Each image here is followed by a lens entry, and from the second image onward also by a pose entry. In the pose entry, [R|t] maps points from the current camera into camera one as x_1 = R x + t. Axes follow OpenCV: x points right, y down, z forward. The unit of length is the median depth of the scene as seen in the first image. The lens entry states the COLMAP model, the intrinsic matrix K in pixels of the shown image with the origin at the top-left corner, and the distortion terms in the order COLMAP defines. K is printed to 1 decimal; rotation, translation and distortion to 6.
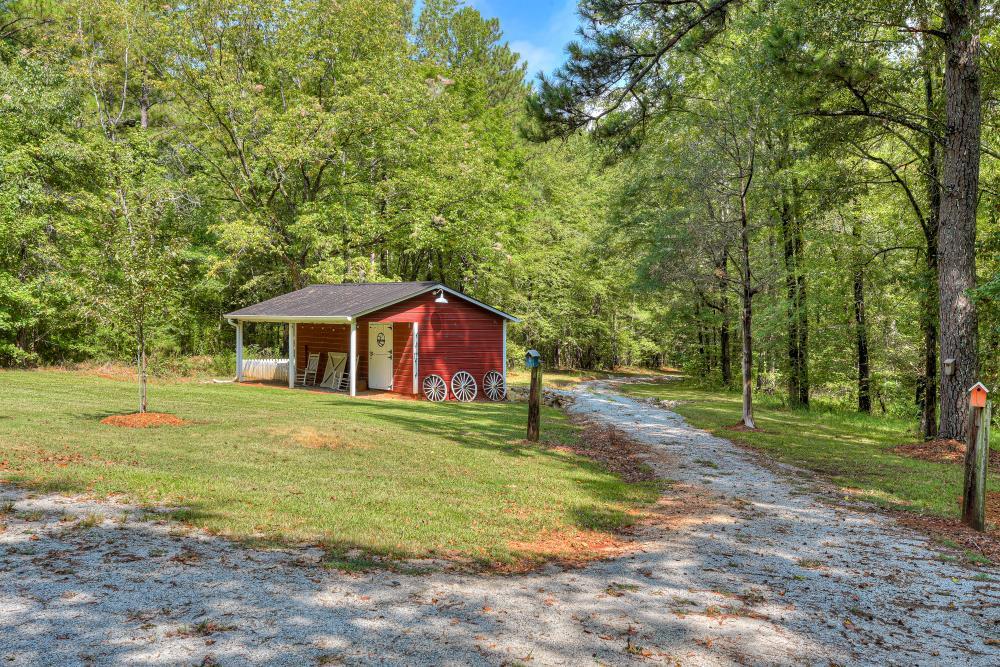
lens RADIAL K [[922.8, 0, 499.8], [0, 922.8, 333.0], [0, 0, 1]] dist [-0.000649, 0.000000]
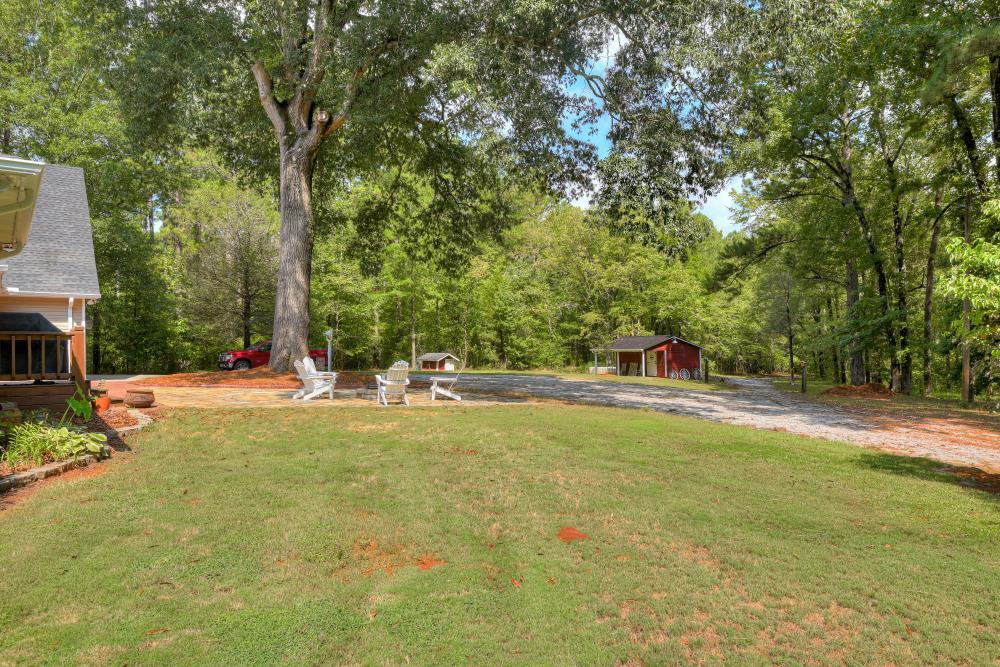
lens RADIAL K [[681.1, 0, 497.5], [0, 681.1, 334.0], [0, 0, 1]] dist [0.004681, 0.000174]
pose [[0.955789, -0.033939, -0.292087, 0.019352], [0.023548, 0.998961, -0.039017, 0.005279], [0.293107, 0.030414, 0.955596, -0.830097]]
